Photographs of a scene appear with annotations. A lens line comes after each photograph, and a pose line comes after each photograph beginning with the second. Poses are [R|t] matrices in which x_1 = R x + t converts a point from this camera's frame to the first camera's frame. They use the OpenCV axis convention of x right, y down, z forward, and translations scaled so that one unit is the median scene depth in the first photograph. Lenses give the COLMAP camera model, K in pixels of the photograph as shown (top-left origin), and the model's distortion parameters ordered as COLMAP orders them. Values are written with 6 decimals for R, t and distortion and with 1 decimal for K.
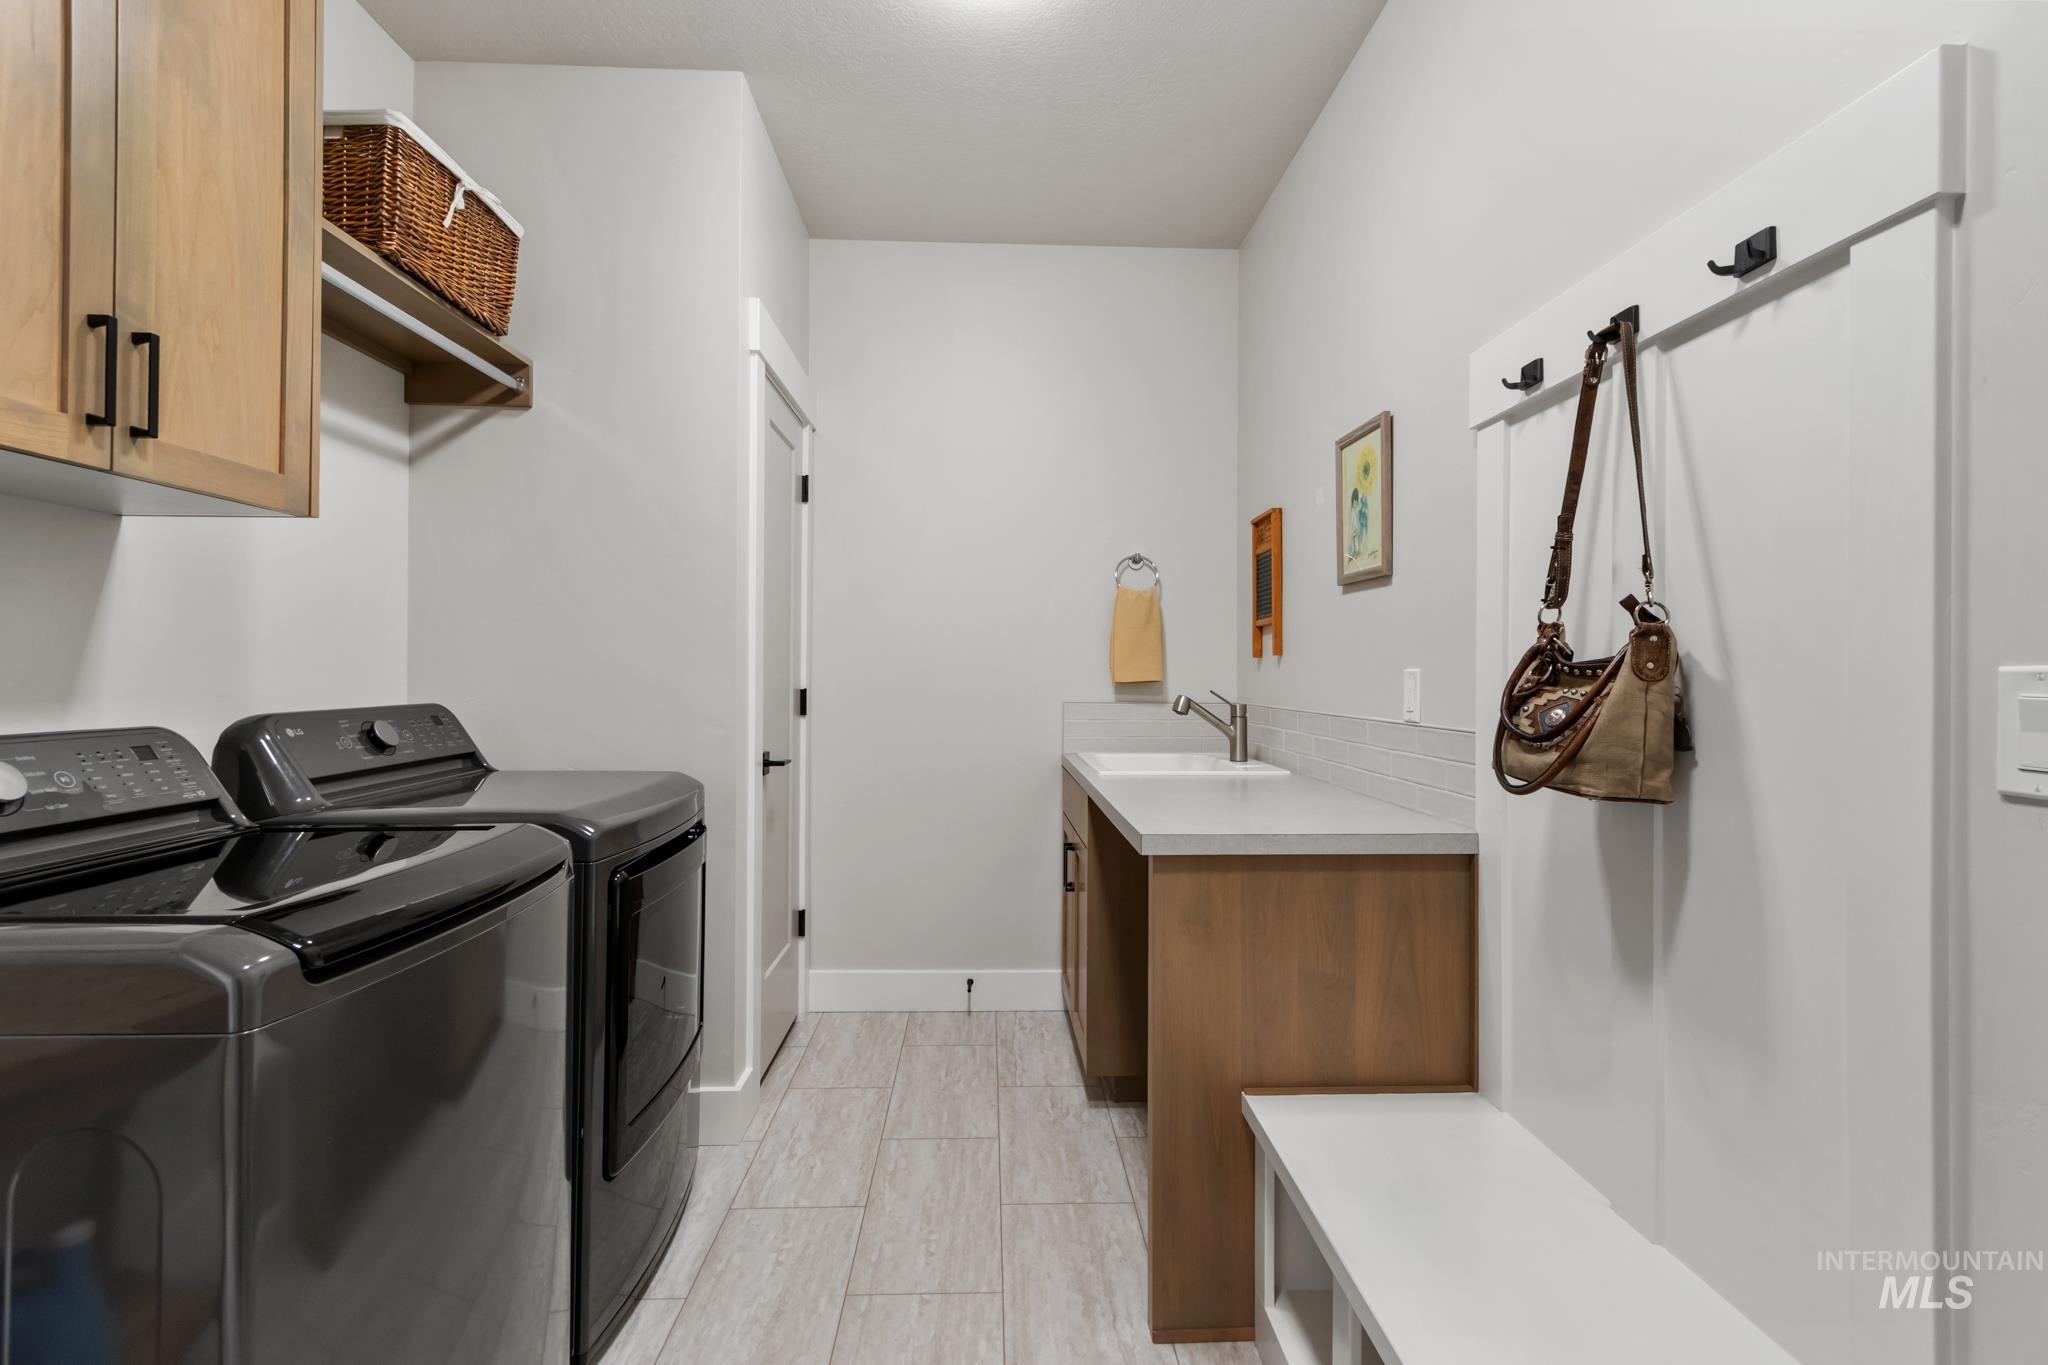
lens RADIAL K [[944.9, 0, 1025.1], [0, 944.9, 665.4], [0, 0, 1]] dist [0.002672, -0.000163]
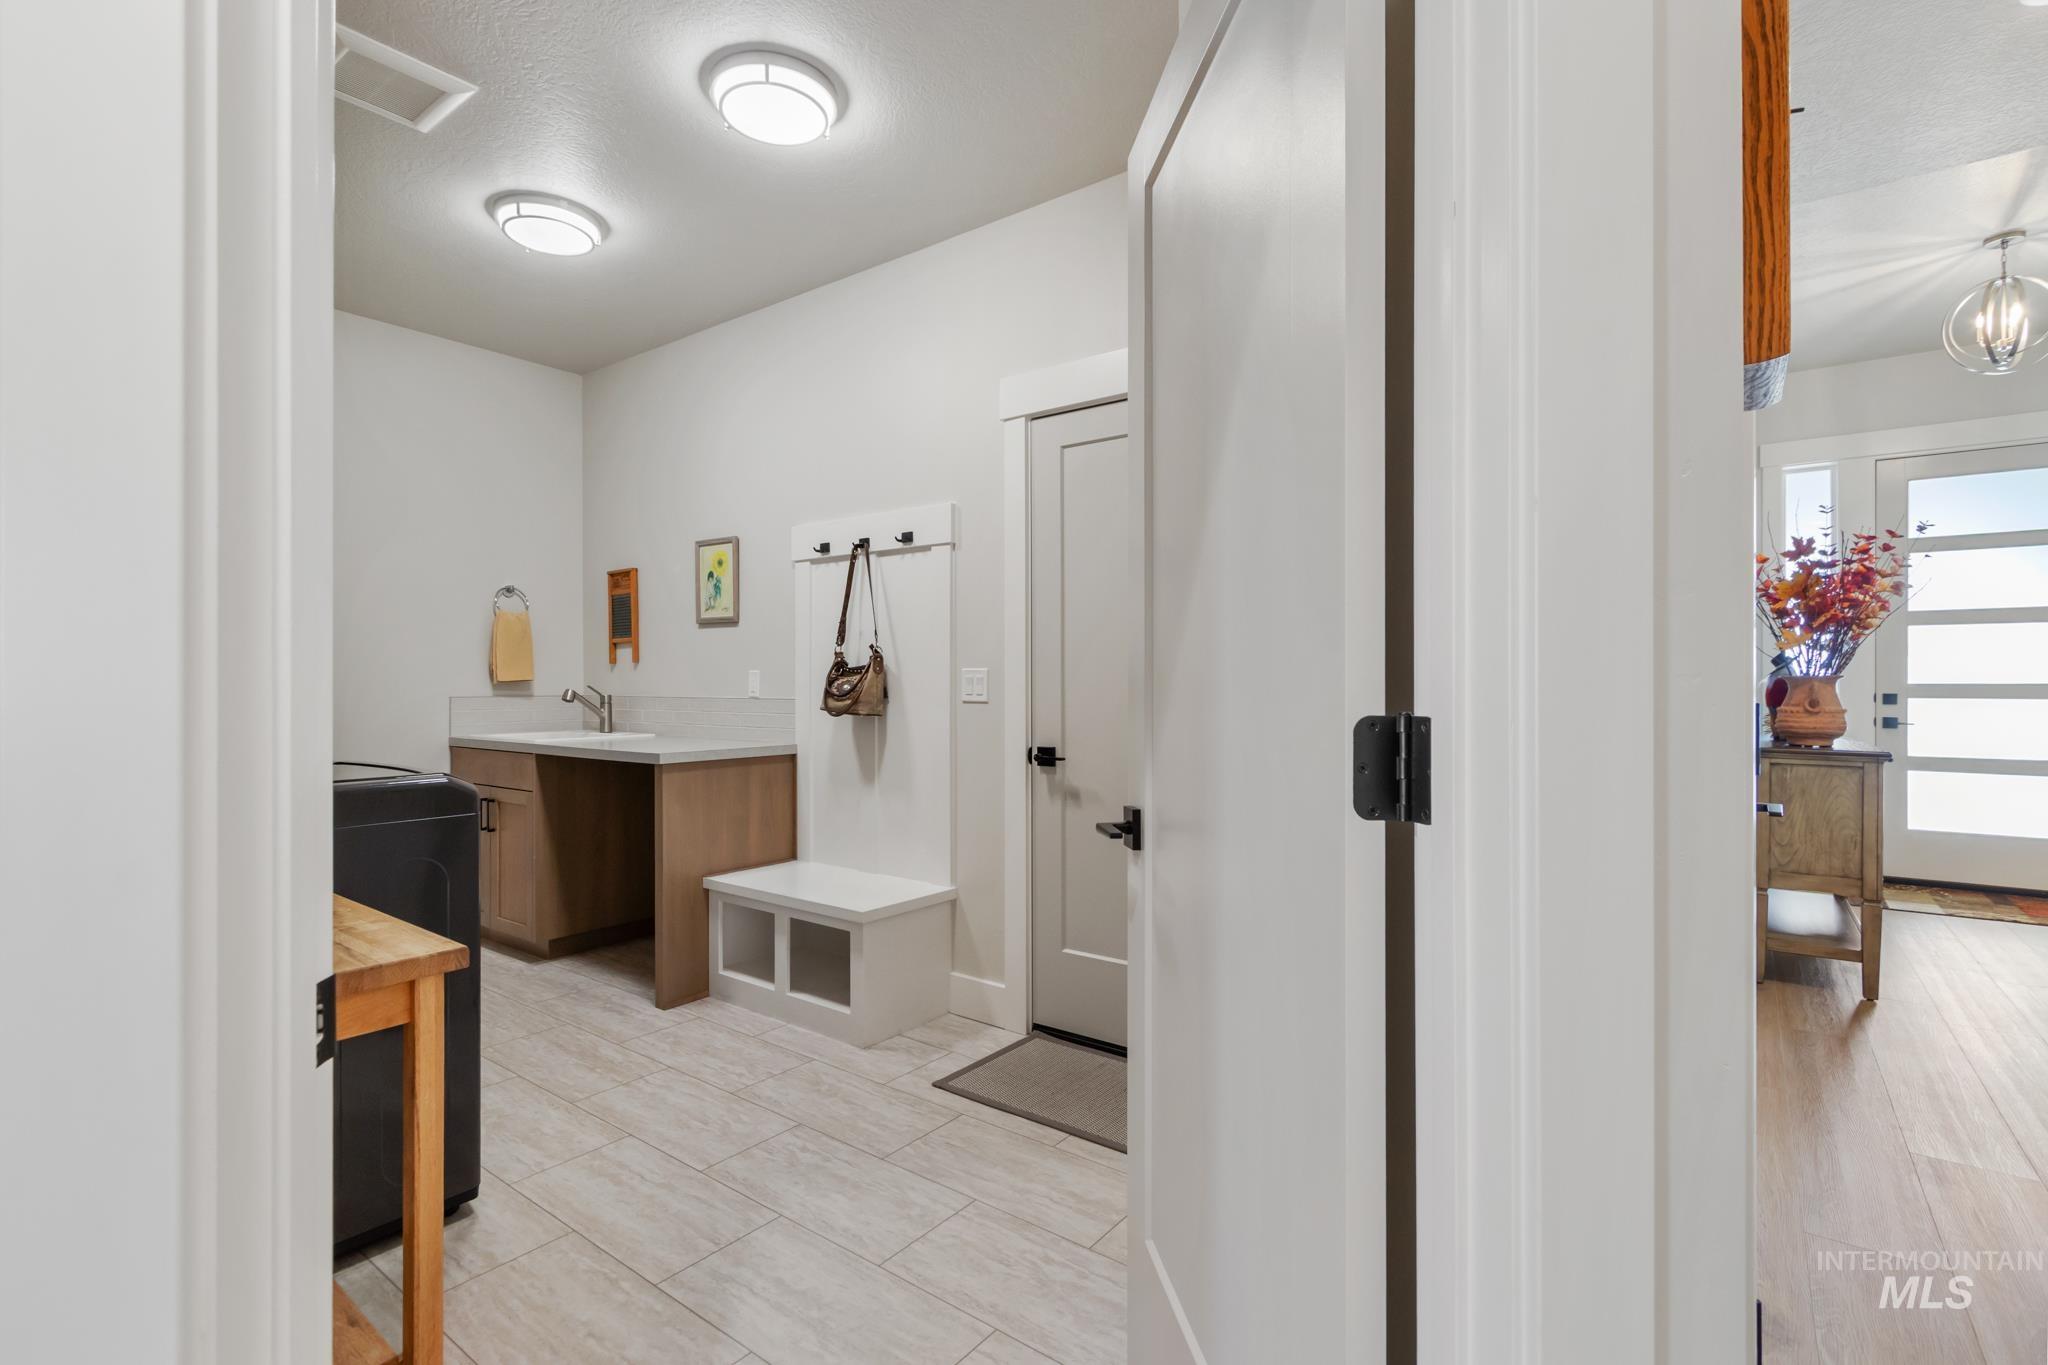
lens RADIAL K [[942.4, 0, 1024.0], [0, 942.4, 682.5], [0, 0, 1]] dist [0.000756, 0.000031]
pose [[0.636396, -0.010300, 0.771294, -0.891089], [0.000285, 0.999914, 0.013118, 0.003543], [-0.771363, -0.008129, 0.636344, -0.823219]]
